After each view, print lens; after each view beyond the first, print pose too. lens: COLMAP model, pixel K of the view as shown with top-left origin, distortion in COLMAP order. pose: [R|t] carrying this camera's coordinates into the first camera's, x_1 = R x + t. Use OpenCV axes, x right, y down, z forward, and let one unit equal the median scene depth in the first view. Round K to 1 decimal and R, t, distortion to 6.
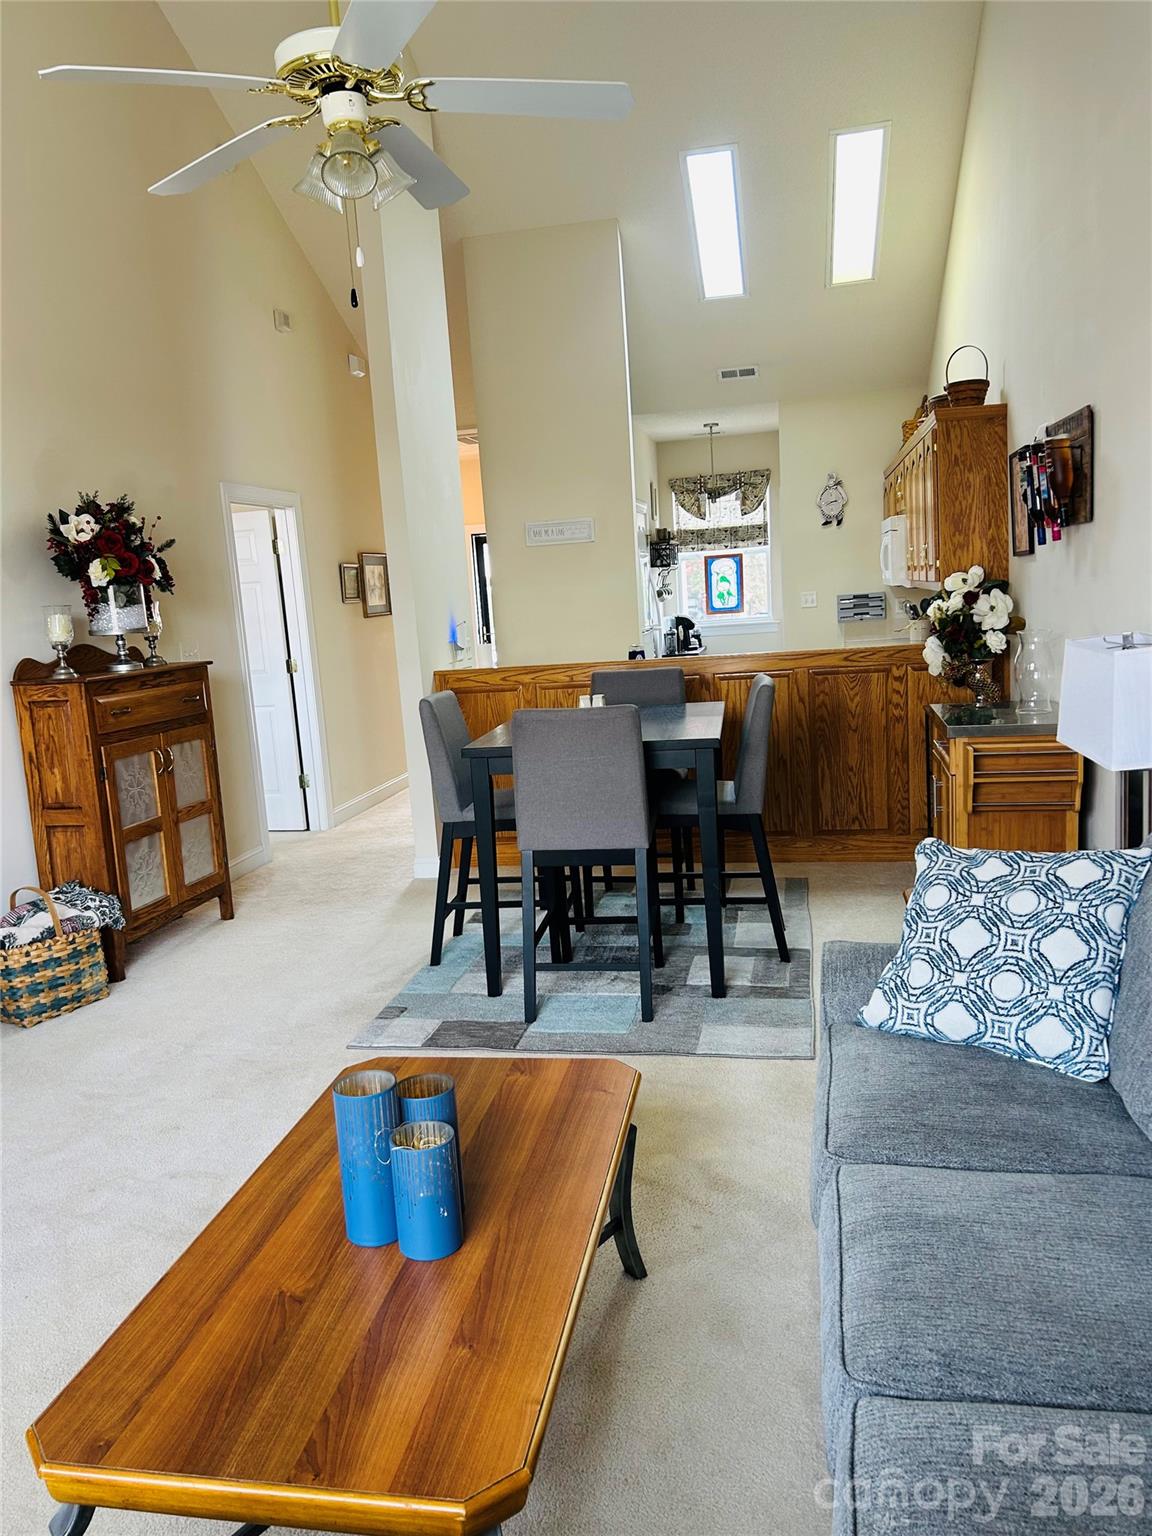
lens RADIAL K [[1148.6, 0, 571.4], [0, 1148.6, 783.5], [0, 0, 1]] dist [0.072403, -0.052837]
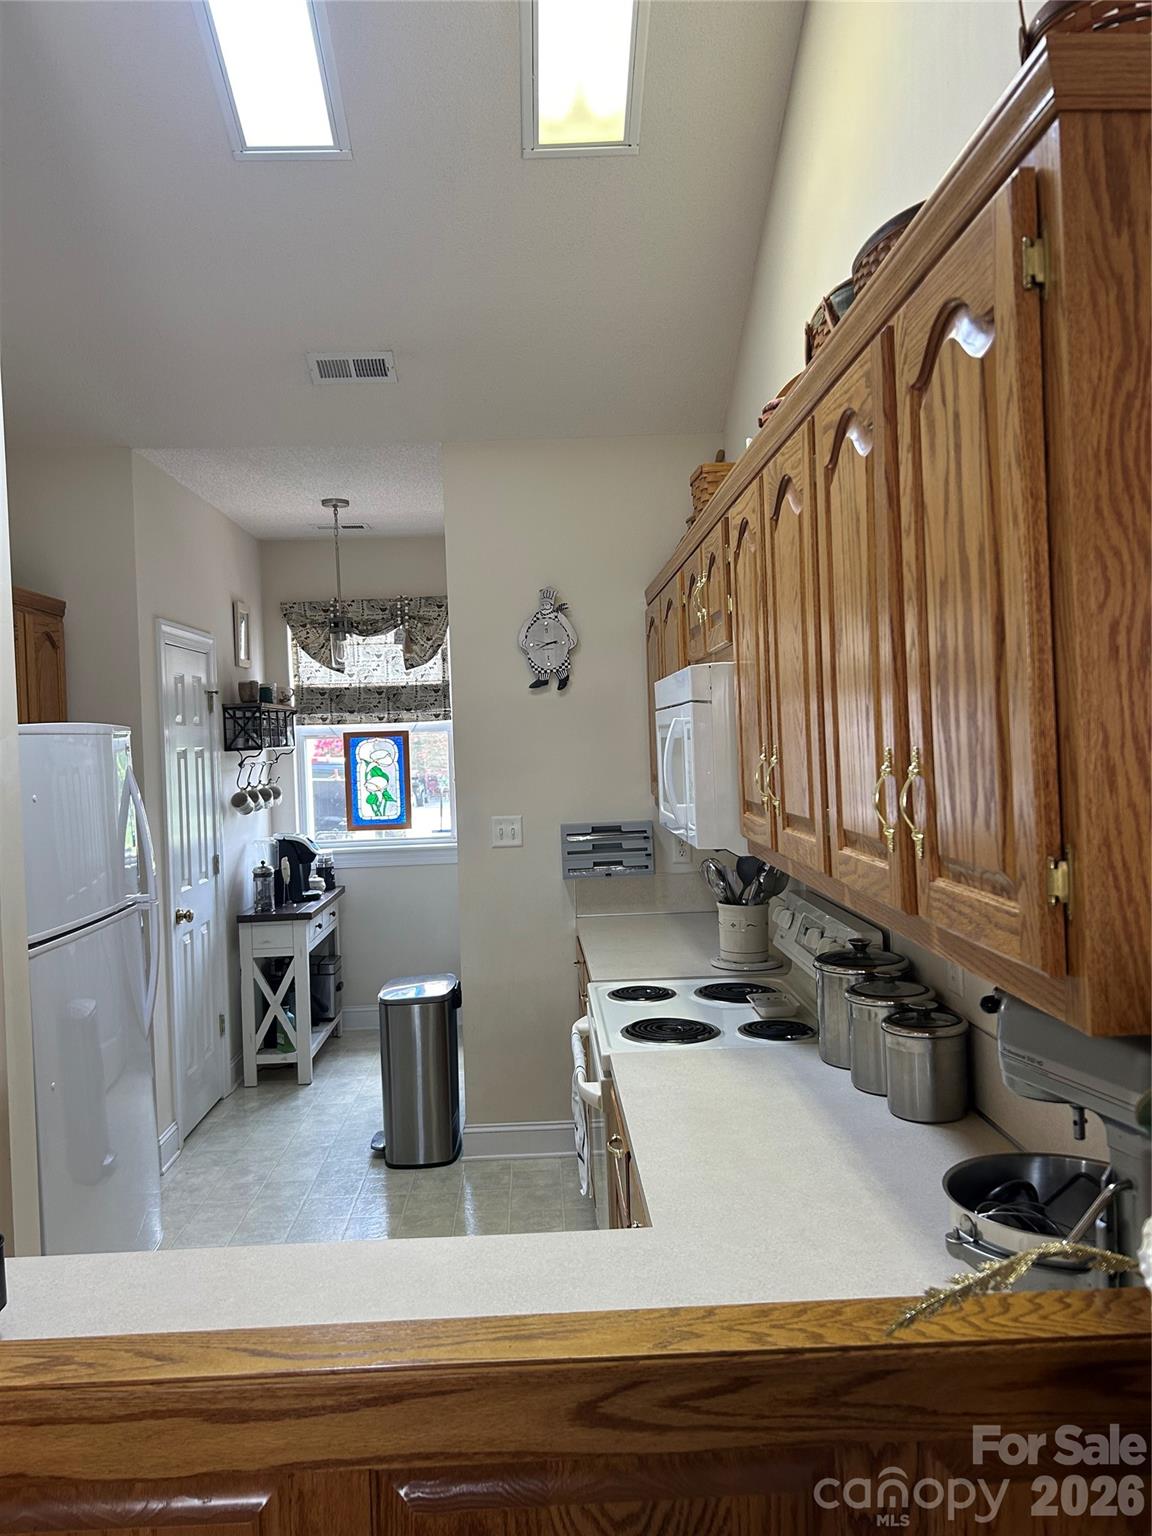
lens RADIAL K [[1148.6, 0, 574.9], [0, 1148.6, 761.5], [0, 0, 1]] dist [0.072403, -0.052837]
pose [[0.973621, 0.029318, 0.226281, 0.099918], [0.007364, 0.987156, -0.159588, -0.090146], [-0.228053, 0.157044, 0.960900, 0.420082]]
